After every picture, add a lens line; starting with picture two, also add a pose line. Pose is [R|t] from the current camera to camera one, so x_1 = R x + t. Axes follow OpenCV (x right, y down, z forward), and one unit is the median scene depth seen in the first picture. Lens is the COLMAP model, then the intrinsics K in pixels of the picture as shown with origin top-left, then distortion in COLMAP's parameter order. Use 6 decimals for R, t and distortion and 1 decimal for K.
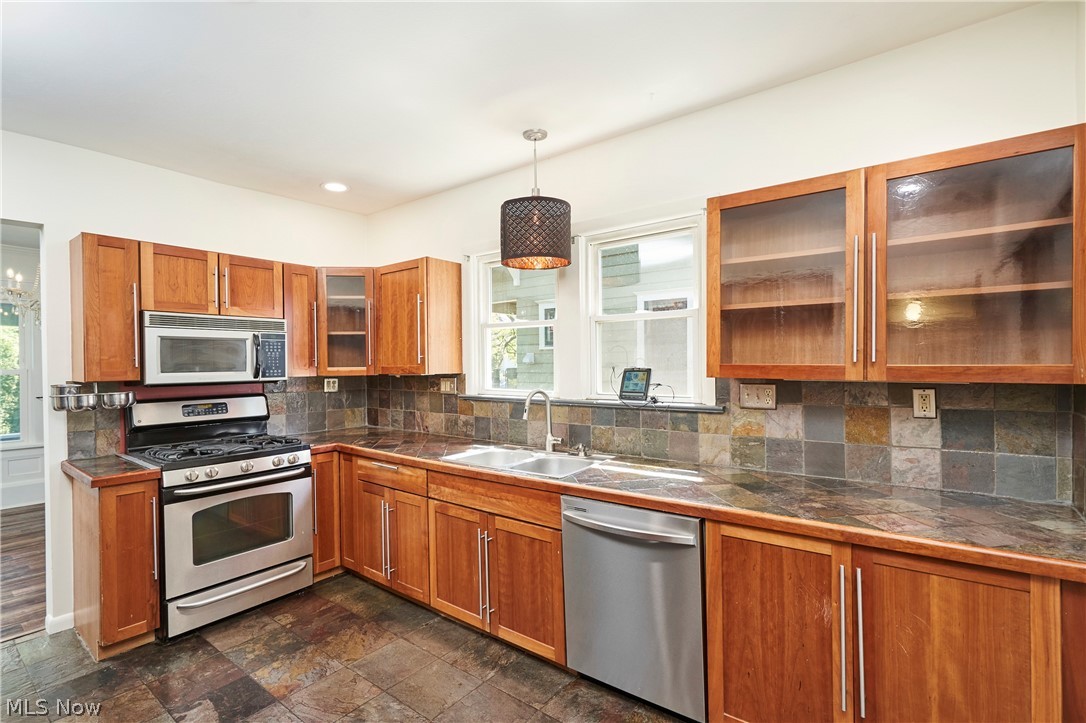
lens RADIAL K [[507.7, 0, 546.1], [0, 507.7, 364.2], [0, 0, 1]] dist [0.001171, 0.000930]
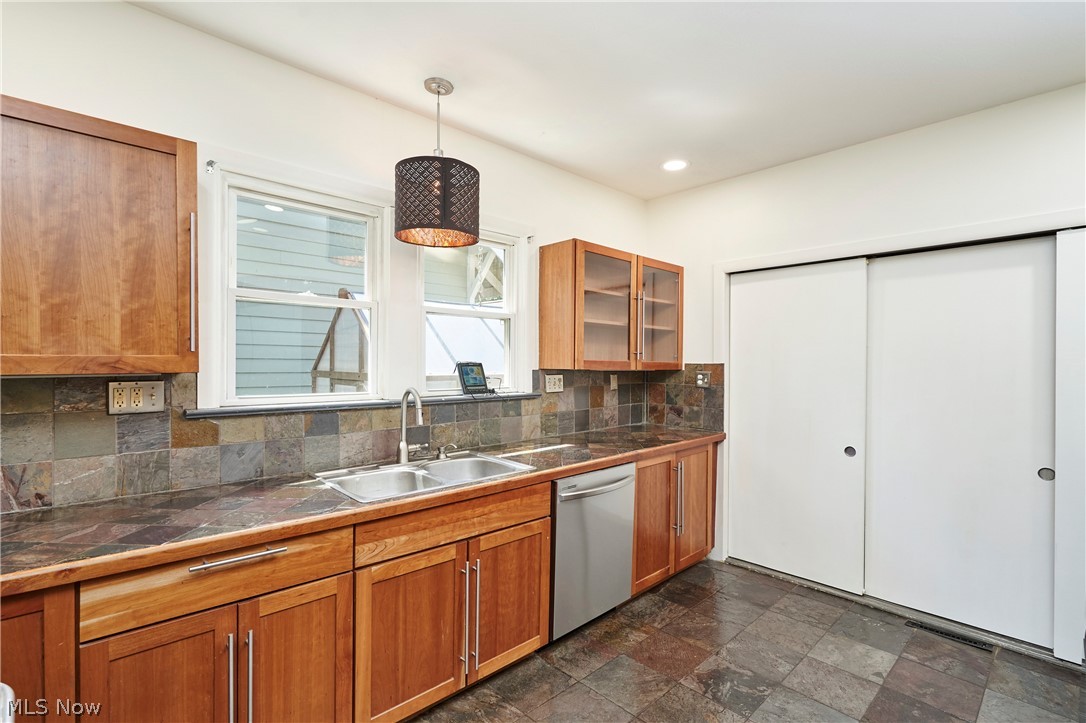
lens RADIAL K [[507.7, 0, 546.3], [0, 507.7, 363.6], [0, 0, 1]] dist [0.001171, 0.000930]
pose [[0.157589, 0.004300, 0.987495, -0.883496], [-0.004361, 0.999984, -0.003659, 0.013067], [-0.987495, -0.003729, 0.157605, 0.734165]]
